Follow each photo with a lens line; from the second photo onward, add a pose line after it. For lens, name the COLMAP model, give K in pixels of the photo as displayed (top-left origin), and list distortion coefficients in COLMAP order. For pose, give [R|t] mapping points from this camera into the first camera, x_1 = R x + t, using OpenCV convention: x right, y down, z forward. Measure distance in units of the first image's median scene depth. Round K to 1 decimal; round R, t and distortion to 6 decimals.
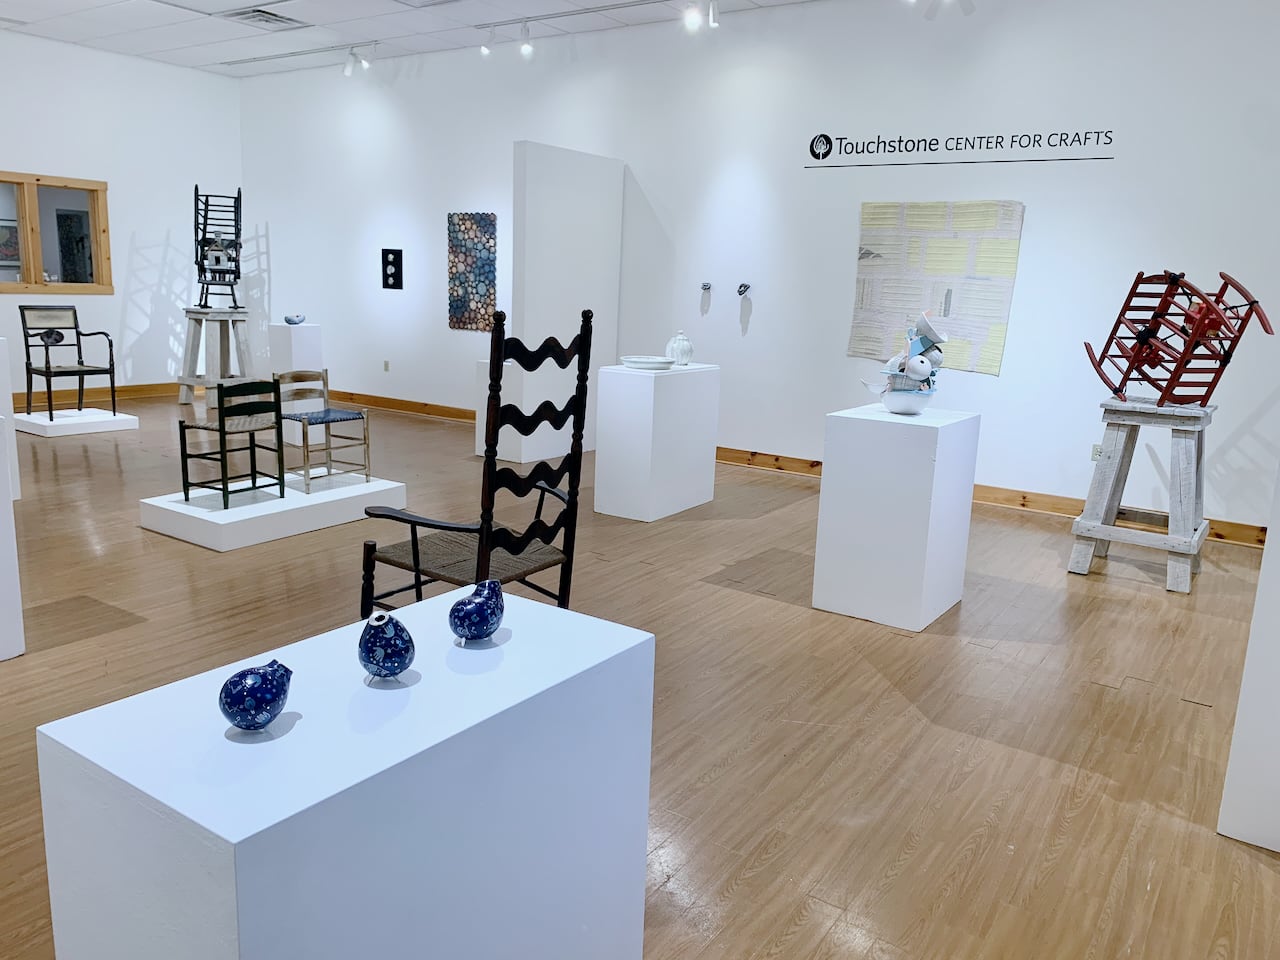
lens RADIAL K [[985.9, 0, 640.0], [0, 985.9, 480.0], [0, 0, 1]] dist [-0.003034, -0.008407]
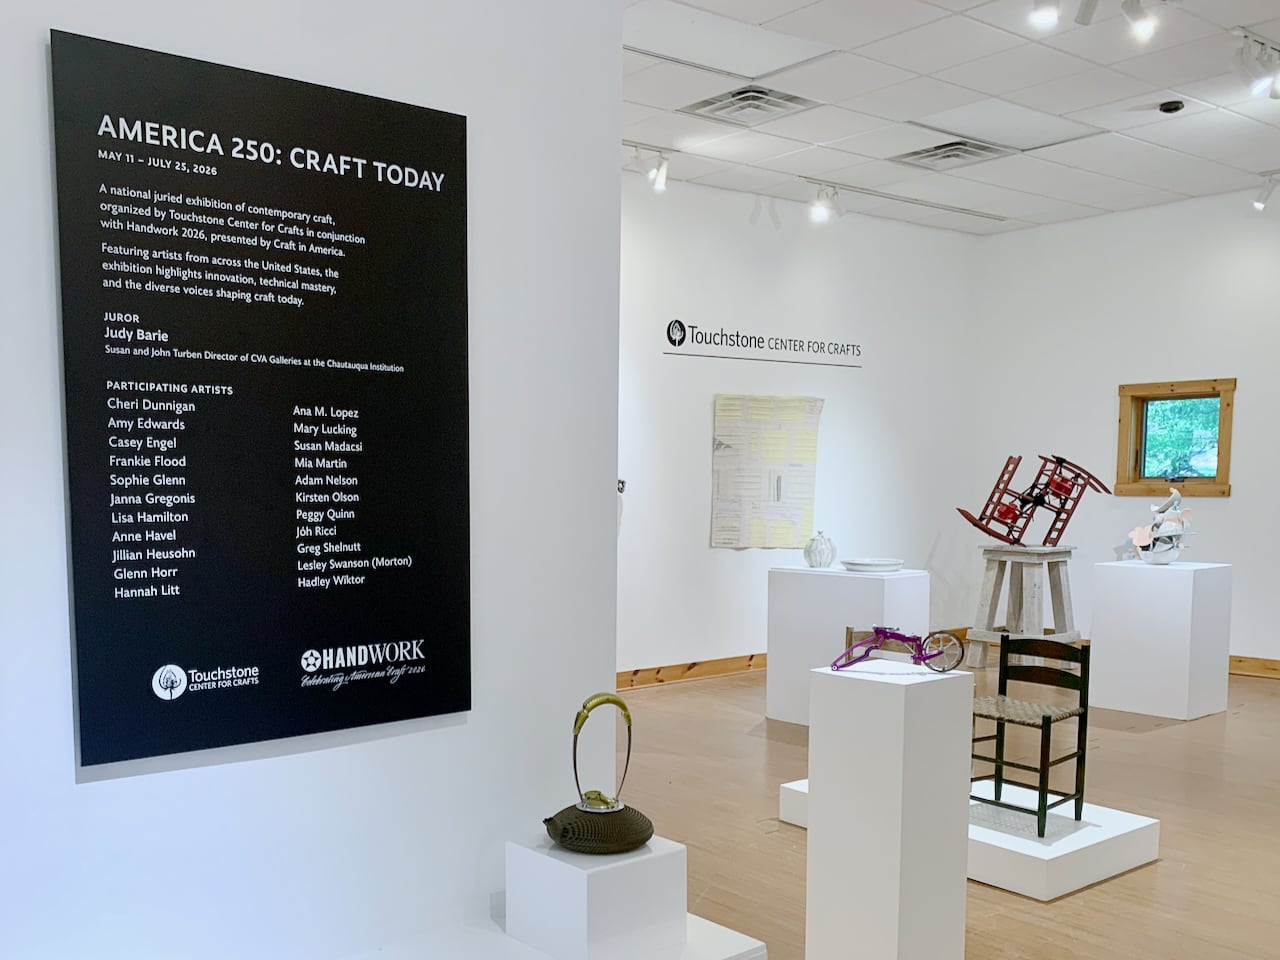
lens RADIAL K [[1251.5, 0, 526.4], [0, 1251.5, 606.2], [0, 0, 1]] dist [0.063367, -0.167267]
pose [[0.320963, -0.138453, 0.936917, -1.070198], [0.207475, 0.975507, 0.073080, -0.209866], [-0.924087, 0.170931, 0.341827, 0.801366]]
